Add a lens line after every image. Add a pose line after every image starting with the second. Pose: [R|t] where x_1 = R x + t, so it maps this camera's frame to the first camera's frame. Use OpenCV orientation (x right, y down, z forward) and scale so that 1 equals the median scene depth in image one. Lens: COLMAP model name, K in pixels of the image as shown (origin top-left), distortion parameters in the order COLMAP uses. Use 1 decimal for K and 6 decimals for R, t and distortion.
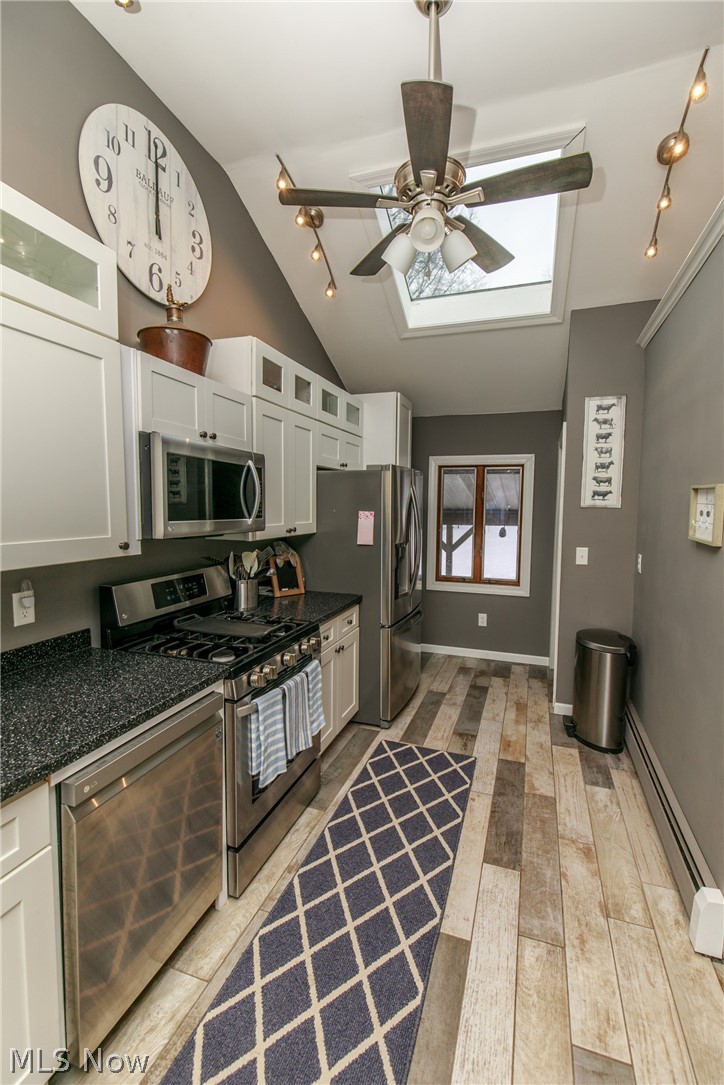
lens RADIAL K [[482.3, 0, 365.6], [0, 482.3, 541.5], [0, 0, 1]] dist [0.005103, -0.000828]
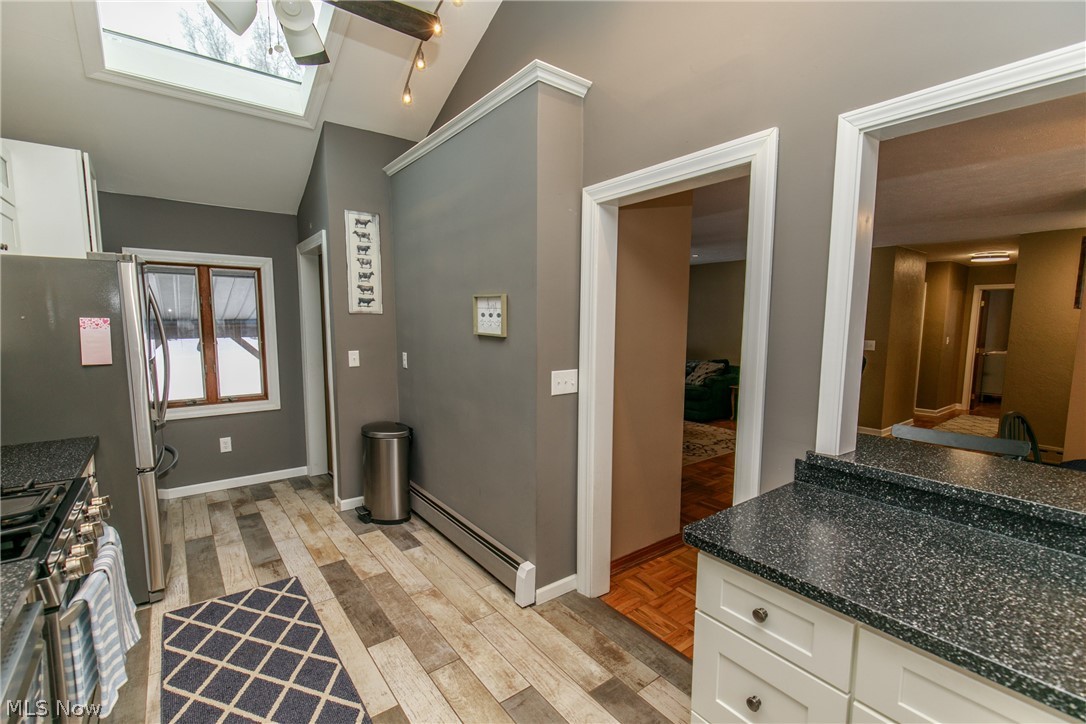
lens RADIAL K [[482.8, 0, 544.7], [0, 482.8, 366.9], [0, 0, 1]] dist [0.005103, -0.000828]
pose [[0.547979, -0.091029, 0.831524, -0.249540], [0.068006, 0.995619, 0.064177, 0.009615], [-0.833723, 0.021381, 0.551769, 0.058113]]
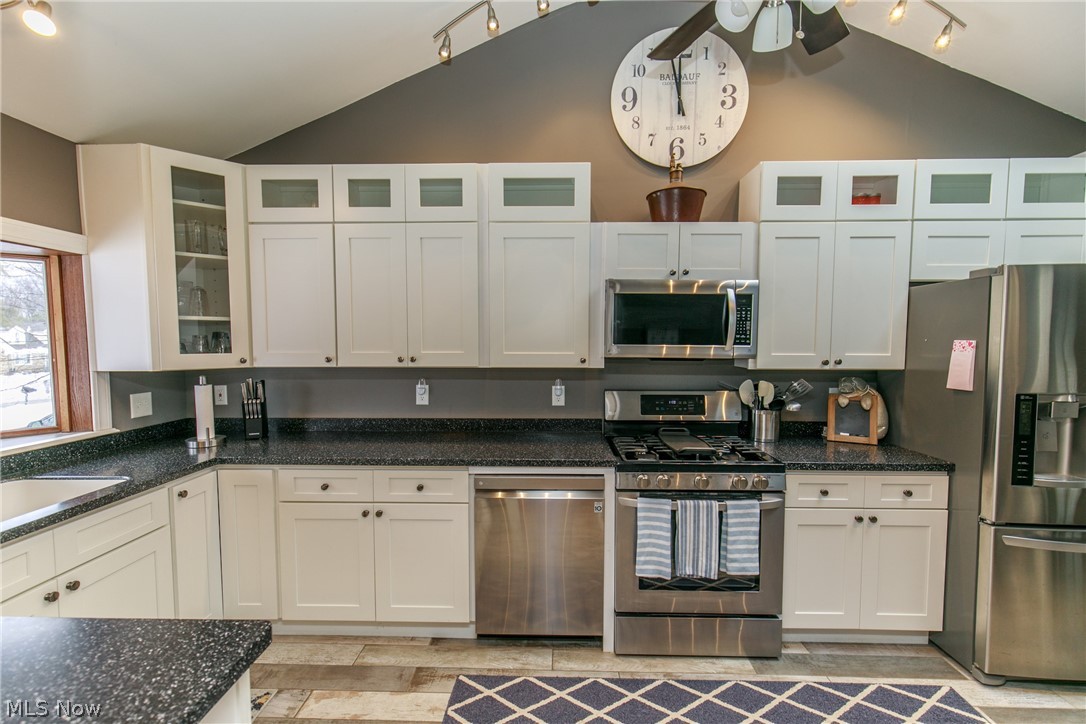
lens RADIAL K [[482.8, 0, 541.4], [0, 482.8, 364.5], [0, 0, 1]] dist [0.005103, -0.000828]
pose [[0.301351, 0.042230, -0.952578, 0.495627], [-0.073003, 0.997108, 0.021110, 0.000055], [0.950715, 0.063179, 0.303562, 0.251167]]
